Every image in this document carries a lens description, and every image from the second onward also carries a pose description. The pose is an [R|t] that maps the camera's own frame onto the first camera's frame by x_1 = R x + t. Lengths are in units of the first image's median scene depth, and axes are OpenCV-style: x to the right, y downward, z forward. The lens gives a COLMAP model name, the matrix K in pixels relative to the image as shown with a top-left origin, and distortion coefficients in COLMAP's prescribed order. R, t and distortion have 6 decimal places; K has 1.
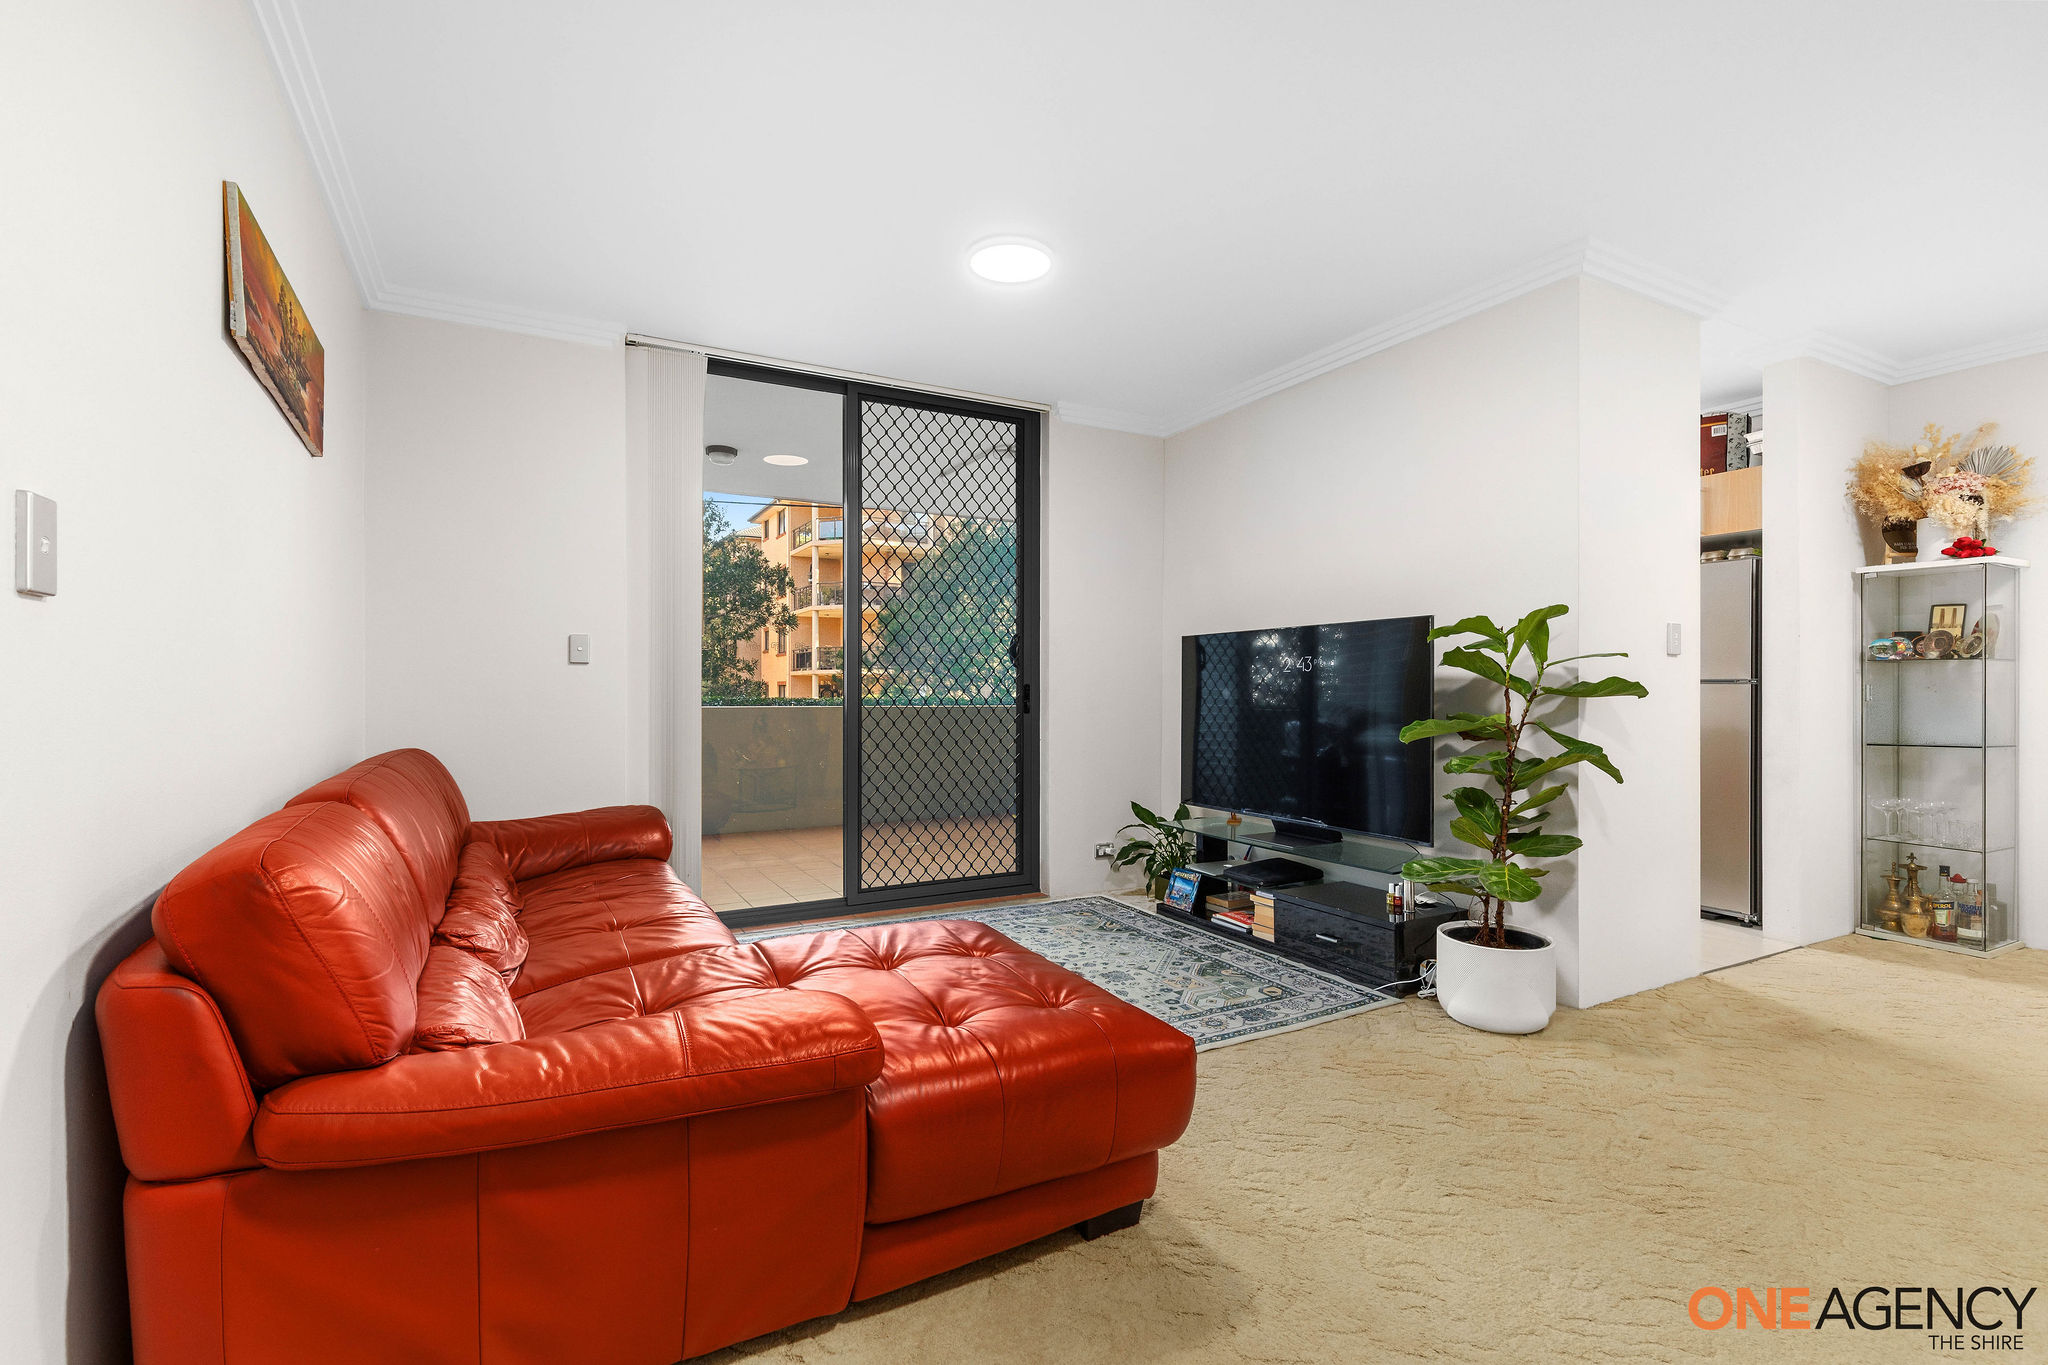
lens RADIAL K [[932.2, 0, 1027.0], [0, 932.2, 691.3], [0, 0, 1]] dist [0.002277, 0.000078]
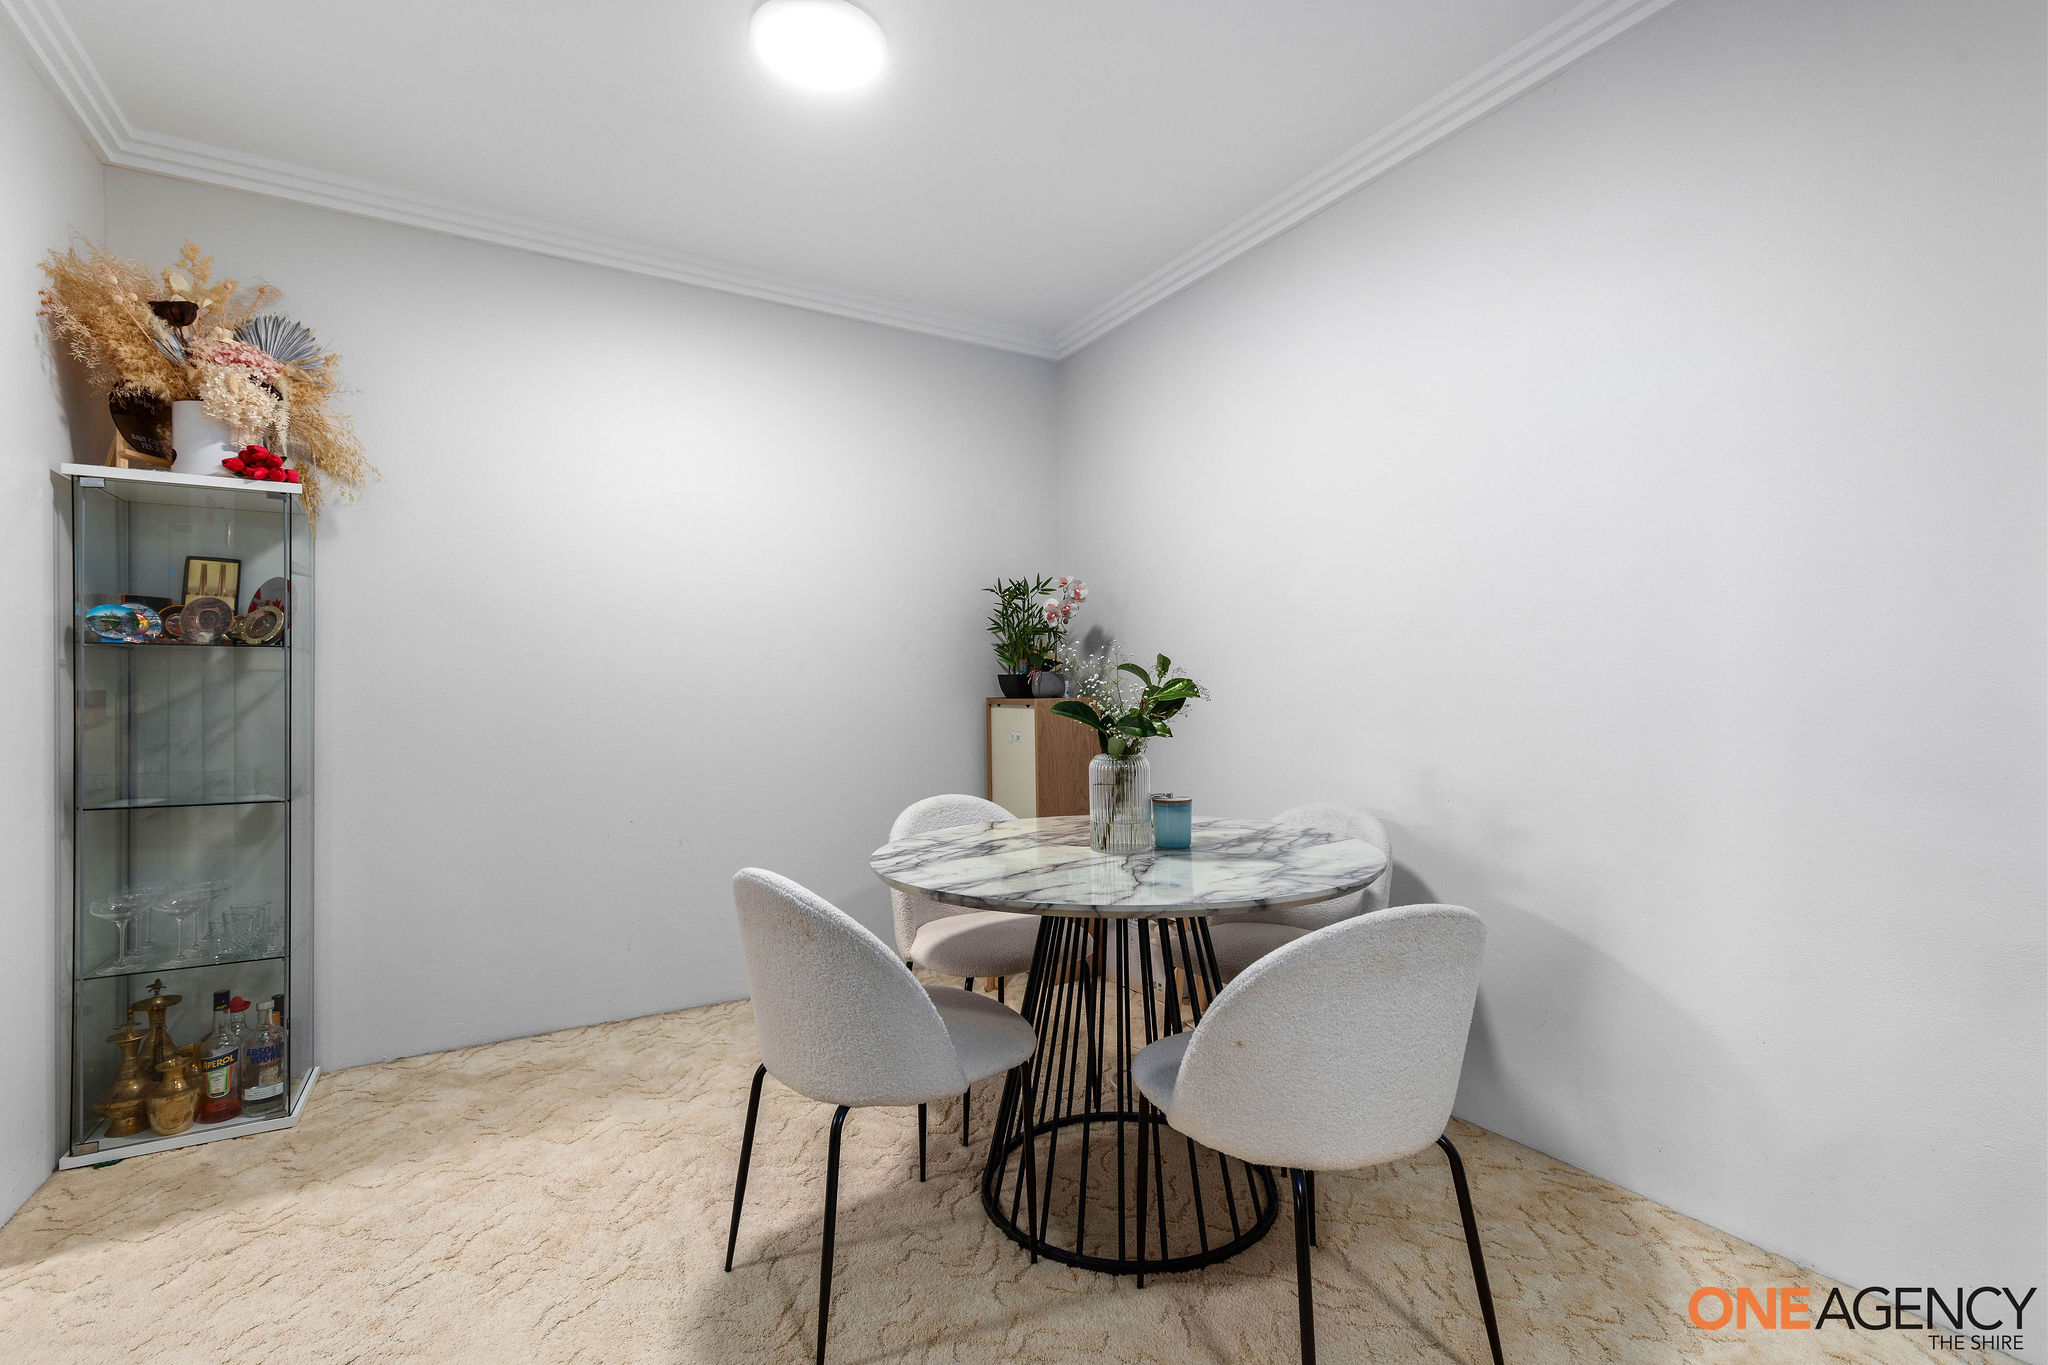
lens RADIAL K [[932.2, 0, 1031.9], [0, 932.2, 686.9], [0, 0, 1]] dist [0.002277, 0.000078]
pose [[-0.038282, 0.003984, 0.999259, 0.359426], [0.007435, 0.999966, -0.003702, -0.002226], [-0.999239, 0.007287, -0.038310, 0.495421]]
